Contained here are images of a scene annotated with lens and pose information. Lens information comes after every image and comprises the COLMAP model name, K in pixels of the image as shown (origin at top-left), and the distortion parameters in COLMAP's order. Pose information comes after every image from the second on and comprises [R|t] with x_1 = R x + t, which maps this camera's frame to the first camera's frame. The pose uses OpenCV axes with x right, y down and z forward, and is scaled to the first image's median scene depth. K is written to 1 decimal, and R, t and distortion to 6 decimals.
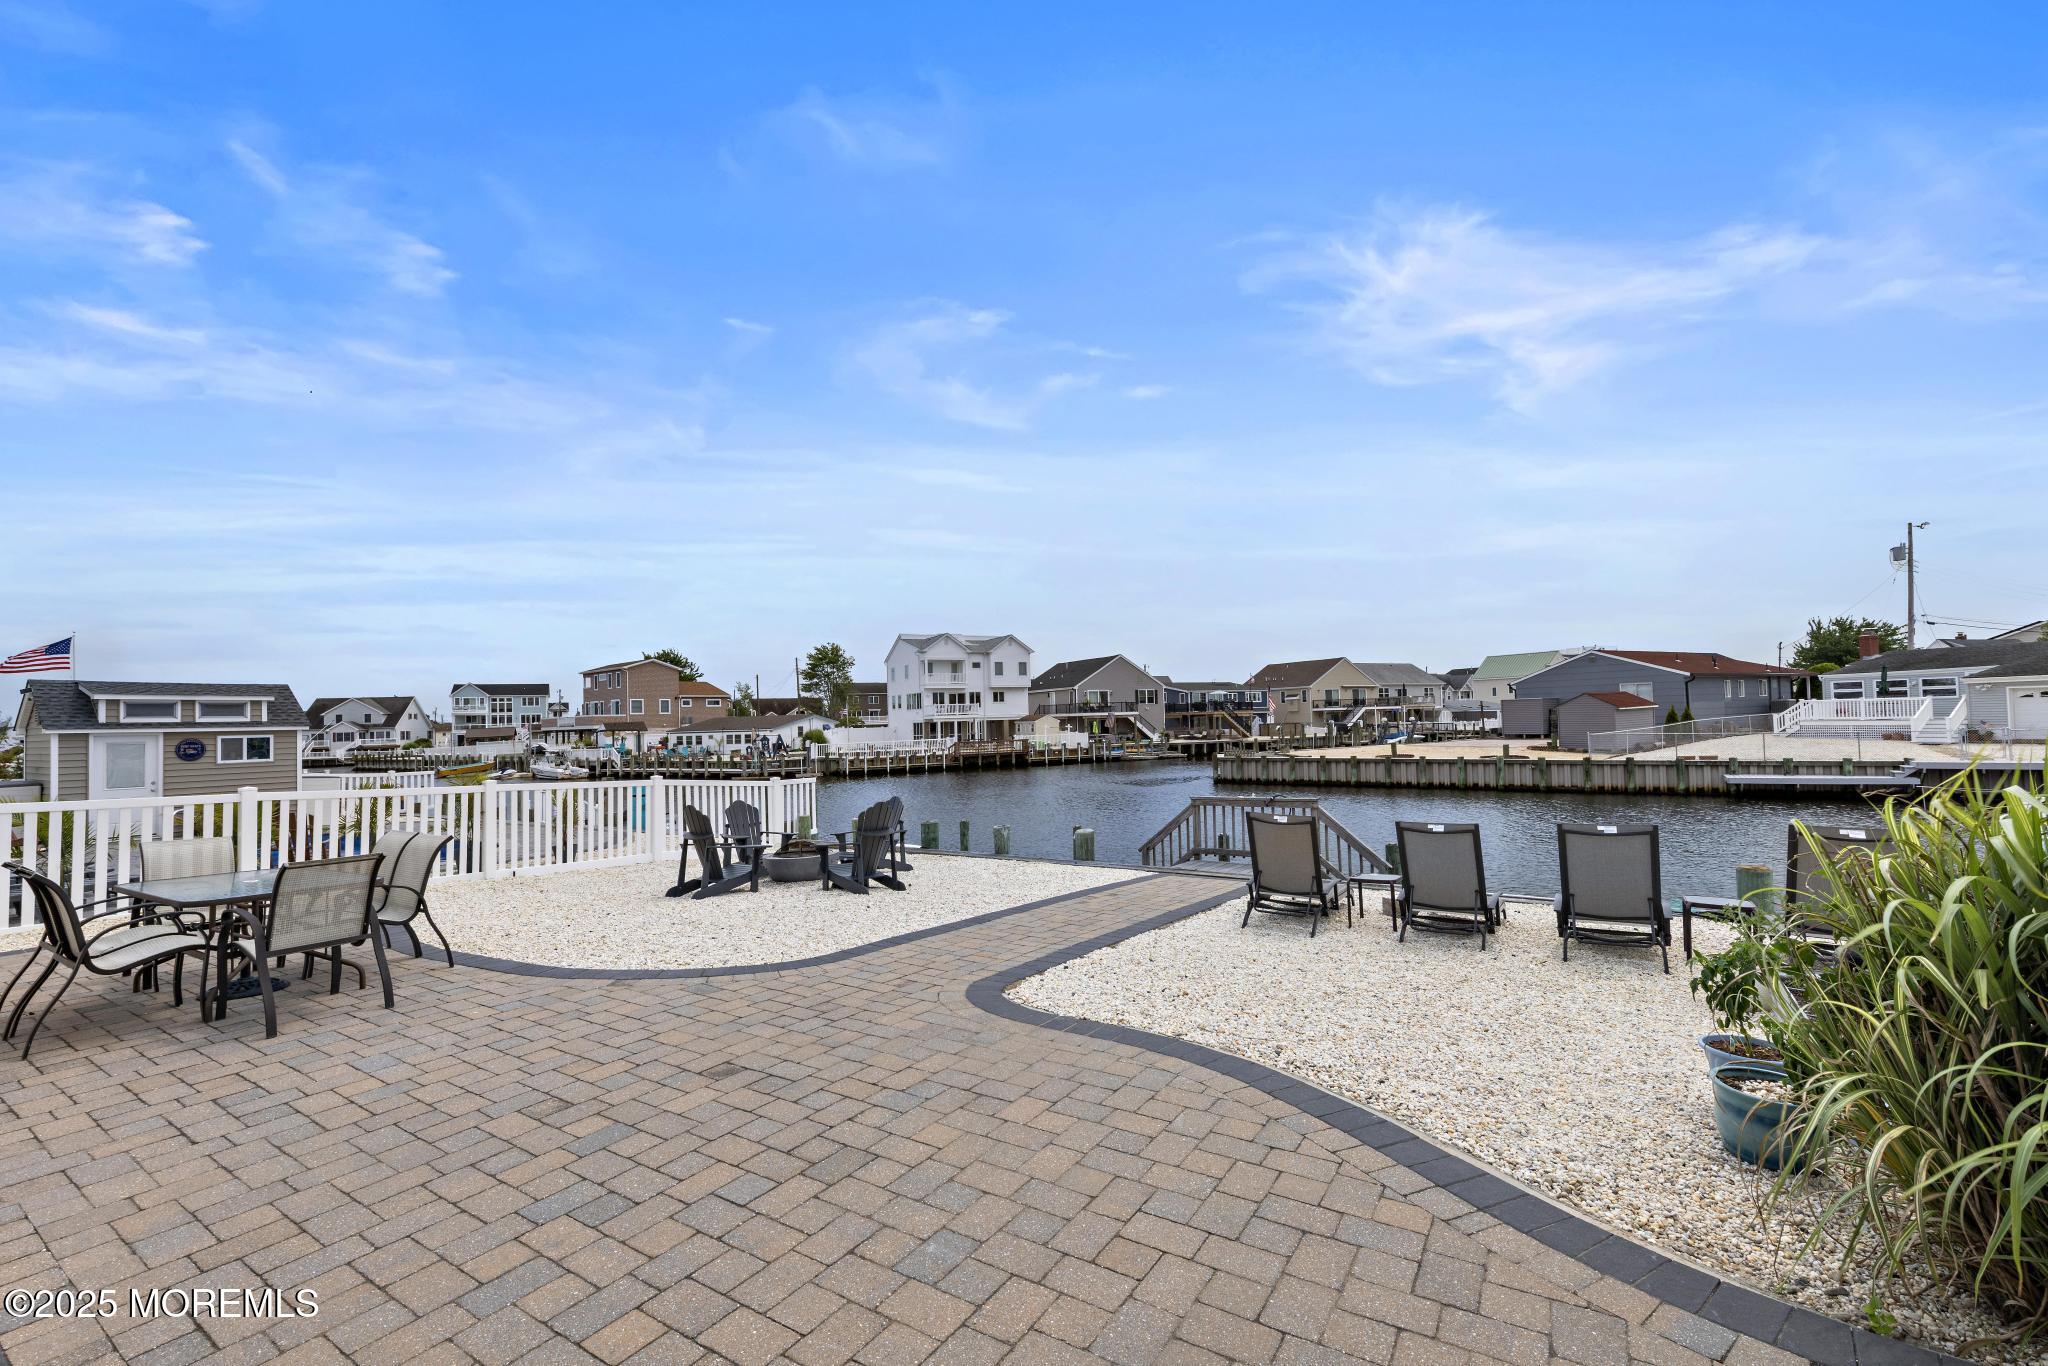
lens RADIAL K [[858.1, 0, 1024.0], [0, 858.1, 707.3], [0, 0, 1]] dist [0.011089, 0.000295]
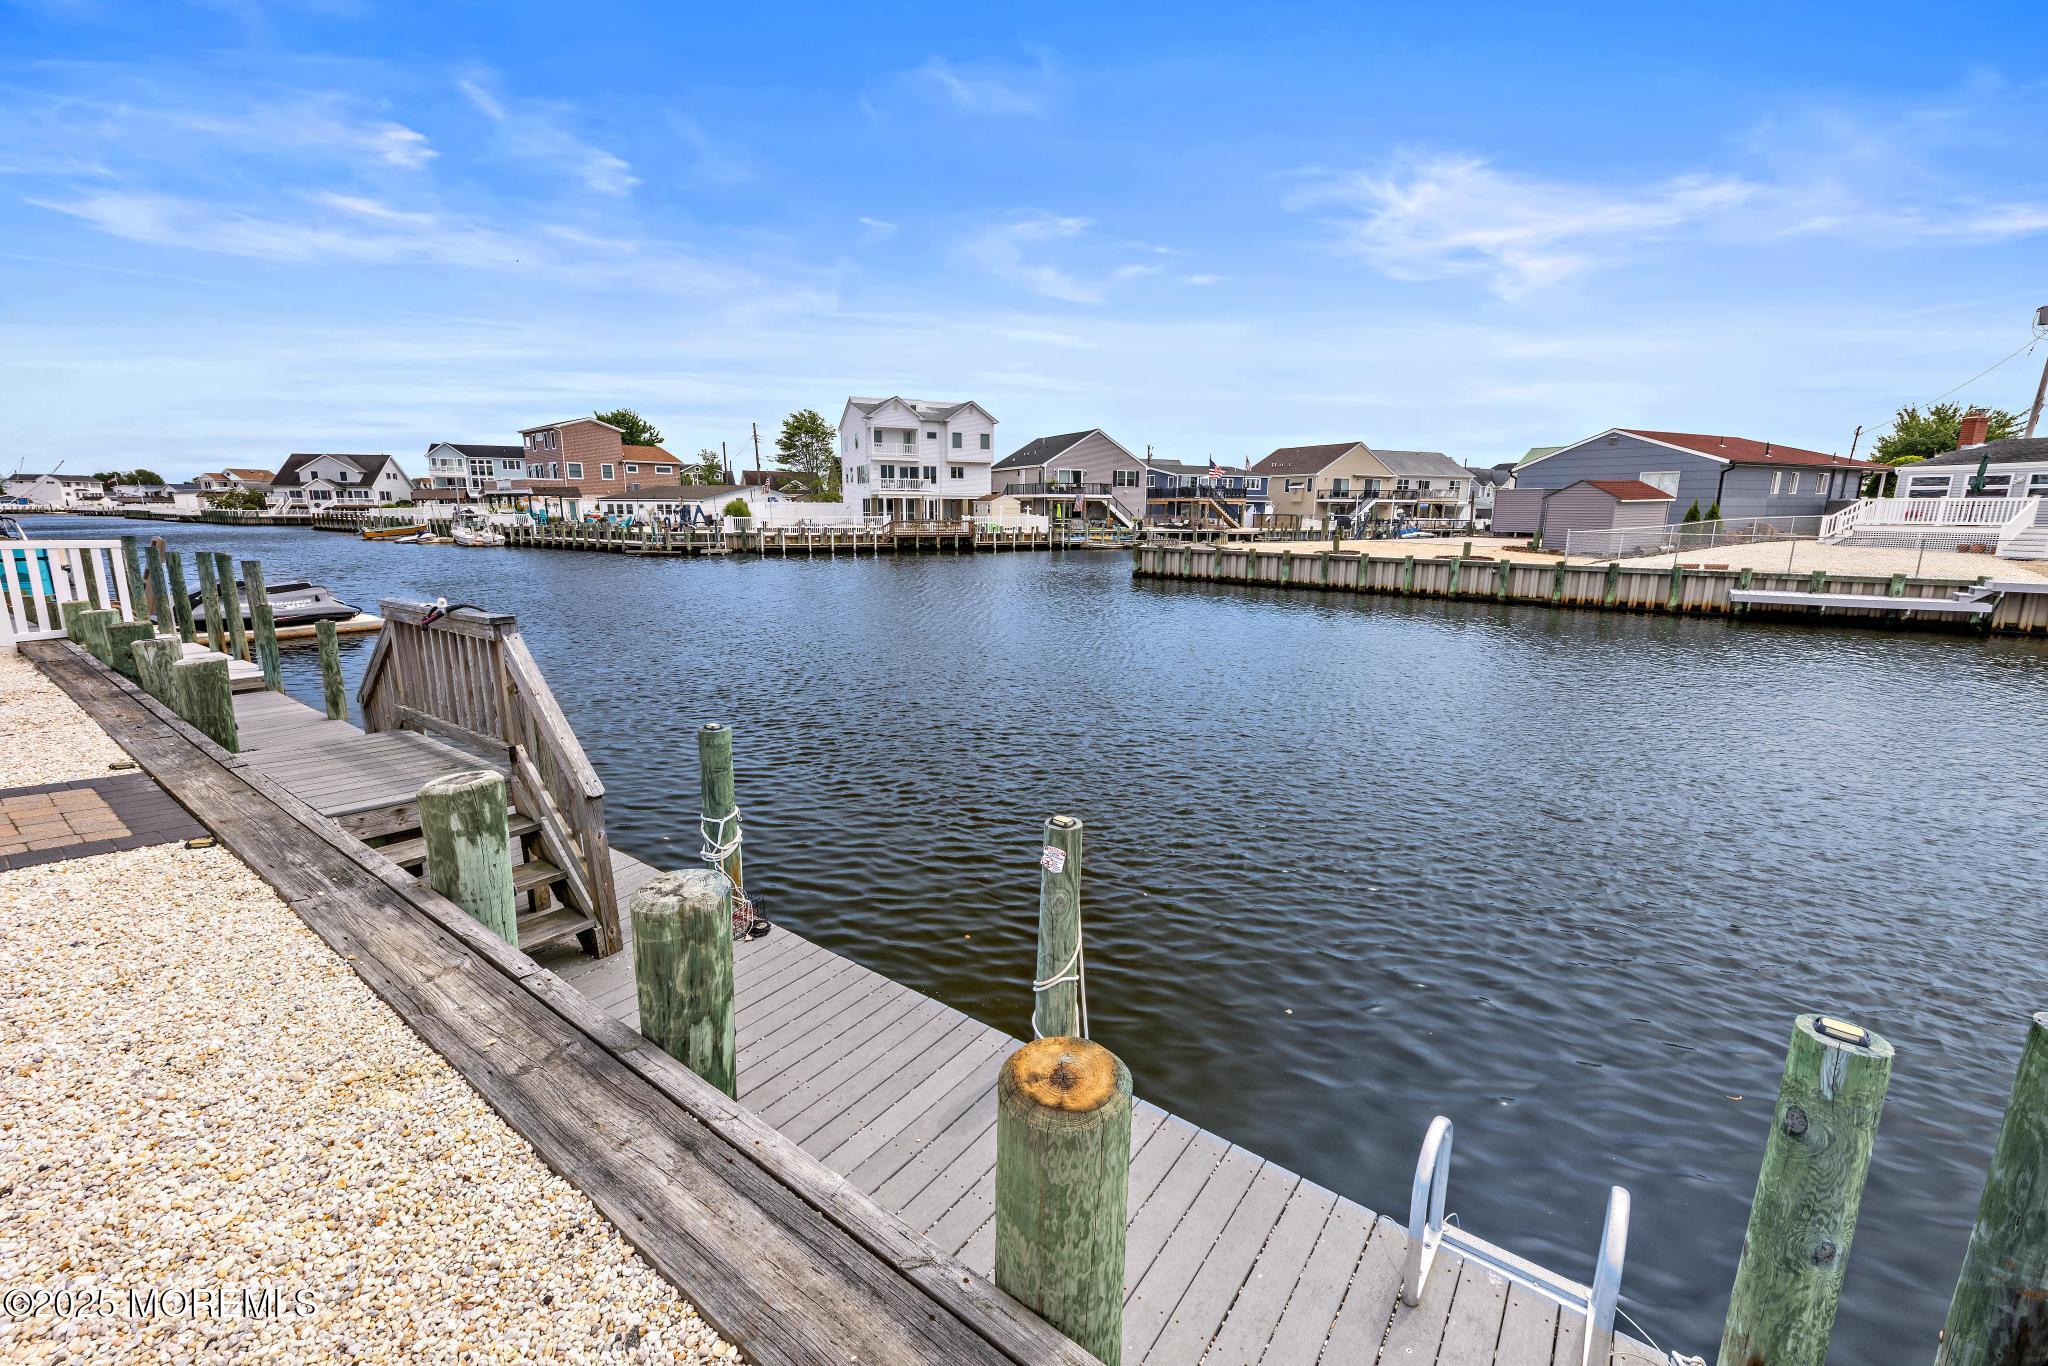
lens RADIAL K [[846.0, 0, 1024.0], [0, 846.0, 683.0], [0, 0, 1]] dist [0.005673, 0.000481]
pose [[0.998197, 0.043788, -0.041064, 0.091411], [-0.033726, 0.974962, 0.219798, 0.005768], [0.049660, -0.218017, 0.974681, 0.089800]]
